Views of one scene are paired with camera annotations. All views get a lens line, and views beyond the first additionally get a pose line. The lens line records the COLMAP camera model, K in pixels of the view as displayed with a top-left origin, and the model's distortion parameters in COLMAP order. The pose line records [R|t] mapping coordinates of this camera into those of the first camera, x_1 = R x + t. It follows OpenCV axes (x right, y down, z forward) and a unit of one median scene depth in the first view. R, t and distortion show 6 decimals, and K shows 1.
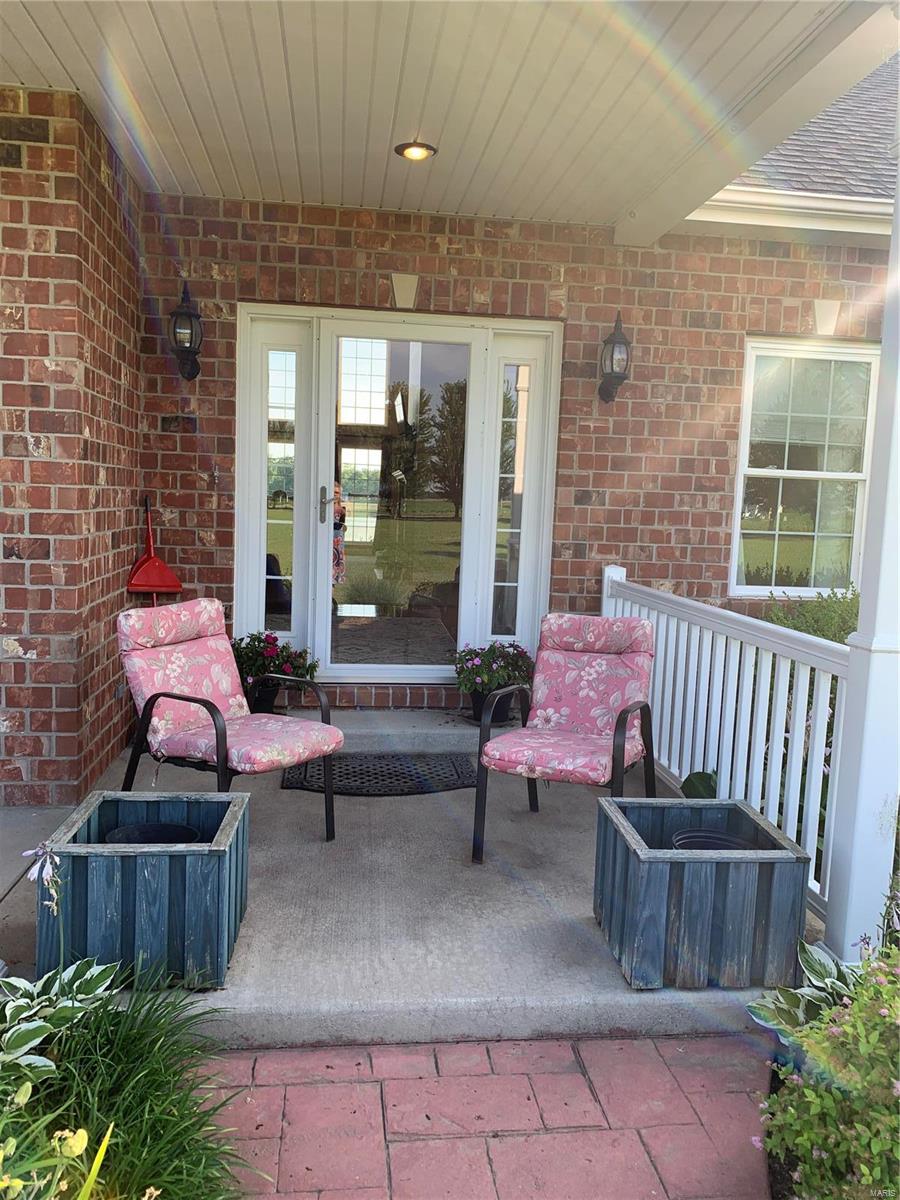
lens RADIAL K [[913.3, 0, 450.1], [0, 913.3, 587.7], [0, 0, 1]] dist [0.005934, -0.006793]
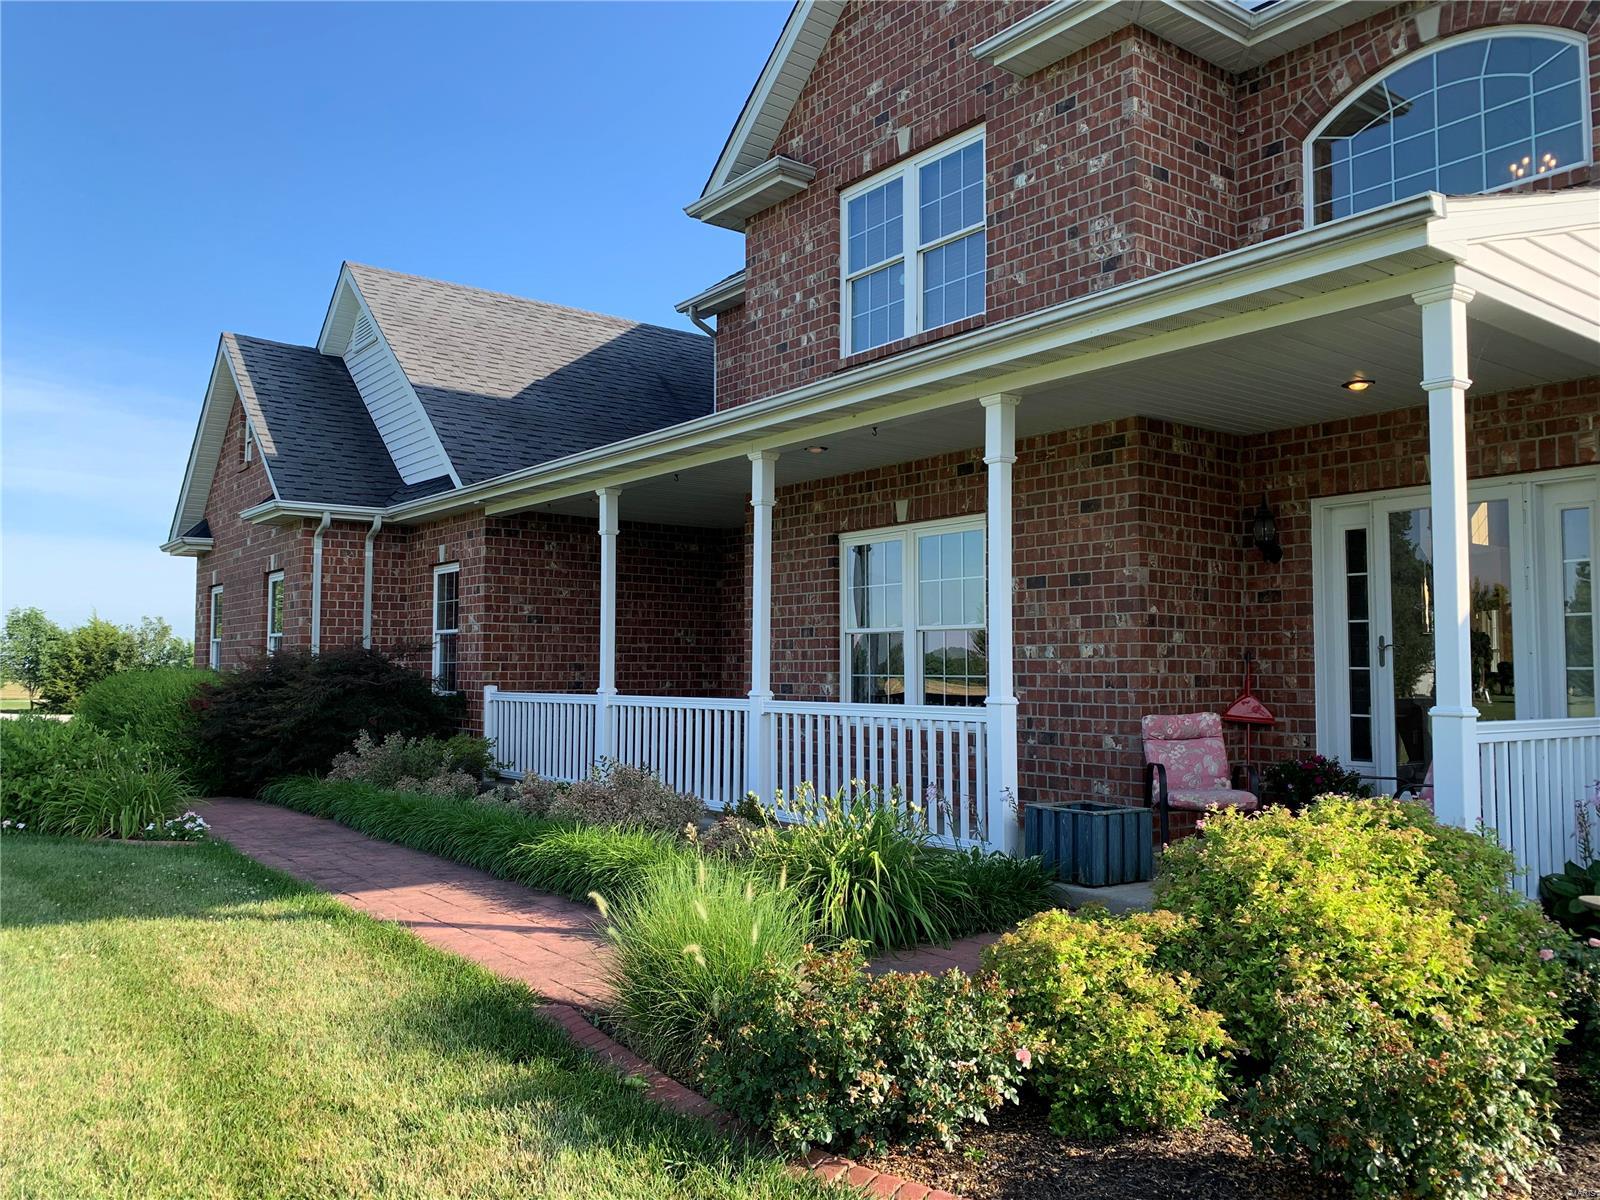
lens RADIAL K [[1217.7, 0, 797.8], [0, 1217.7, 601.4], [0, 0, 1]] dist [0.005934, -0.006793]
pose [[0.513919, -0.085631, -0.853554, 0.870677], [-0.067217, 0.987926, -0.139582, 0.122495], [0.855201, 0.129107, 0.501959, -0.477287]]
